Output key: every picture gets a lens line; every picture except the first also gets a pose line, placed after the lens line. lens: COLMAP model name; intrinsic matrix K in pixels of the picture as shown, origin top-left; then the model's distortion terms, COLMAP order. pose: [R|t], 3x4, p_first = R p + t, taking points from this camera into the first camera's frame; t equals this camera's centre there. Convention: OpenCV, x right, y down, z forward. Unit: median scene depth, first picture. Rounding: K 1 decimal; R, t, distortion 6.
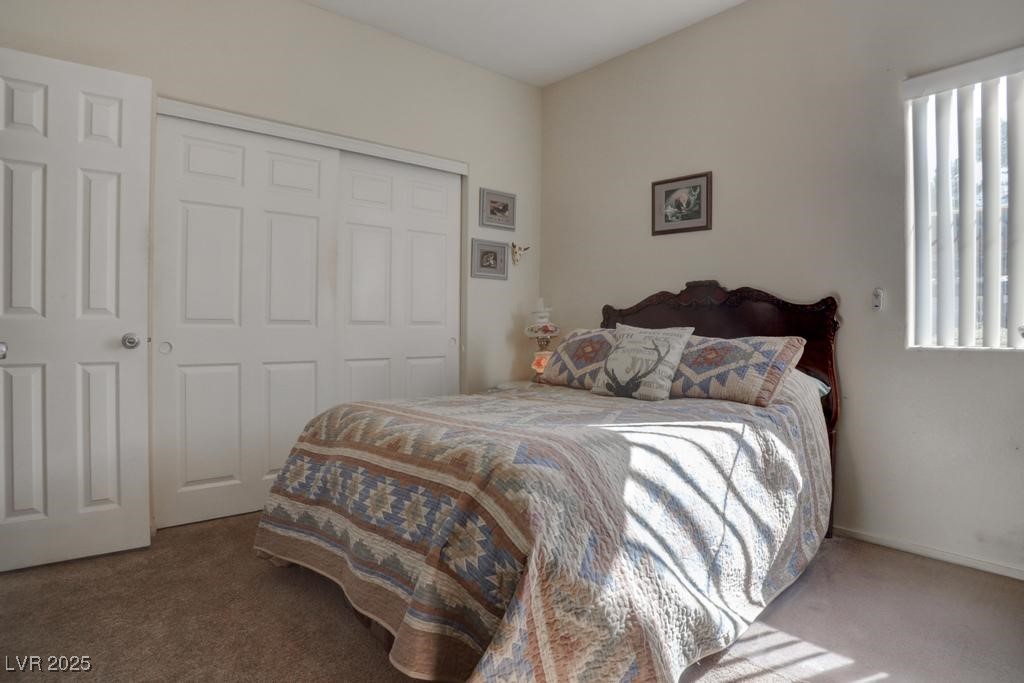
lens RADIAL K [[599.2, 0, 516.5], [0, 599.2, 335.1], [0, 0, 1]] dist [-0.113791, 0.048072]
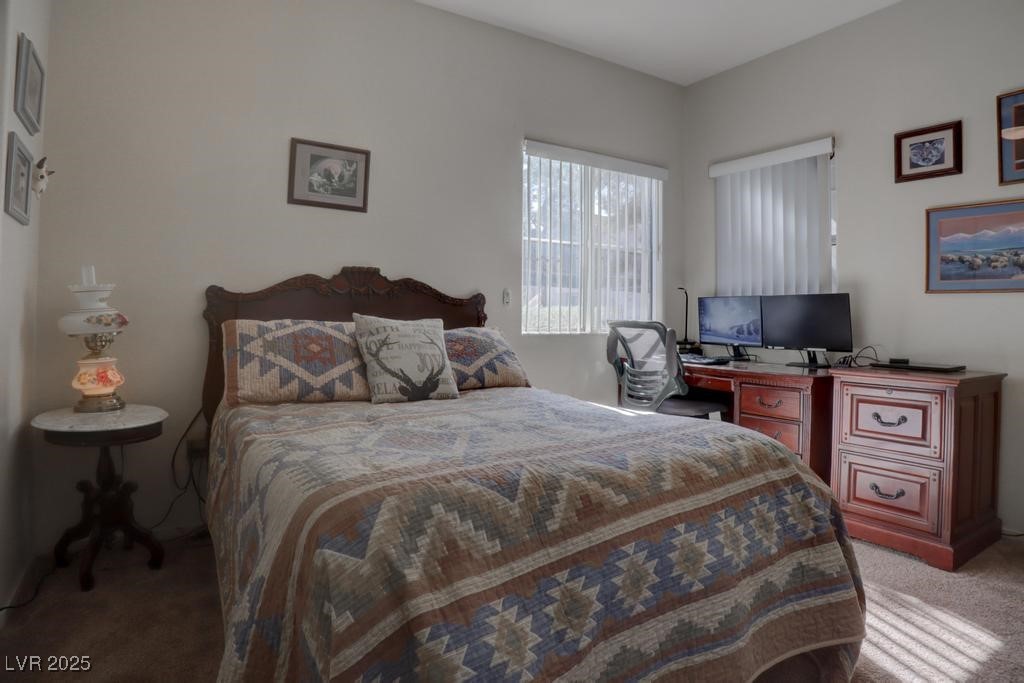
lens RADIAL K [[599.2, 0, 516.5], [0, 599.2, 335.1], [0, 0, 1]] dist [-0.113791, 0.048072]
pose [[0.123393, -0.026992, 0.991991, -0.584506], [0.002918, 0.999636, 0.026837, -0.011427], [-0.992354, -0.000417, 0.123427, 0.667951]]
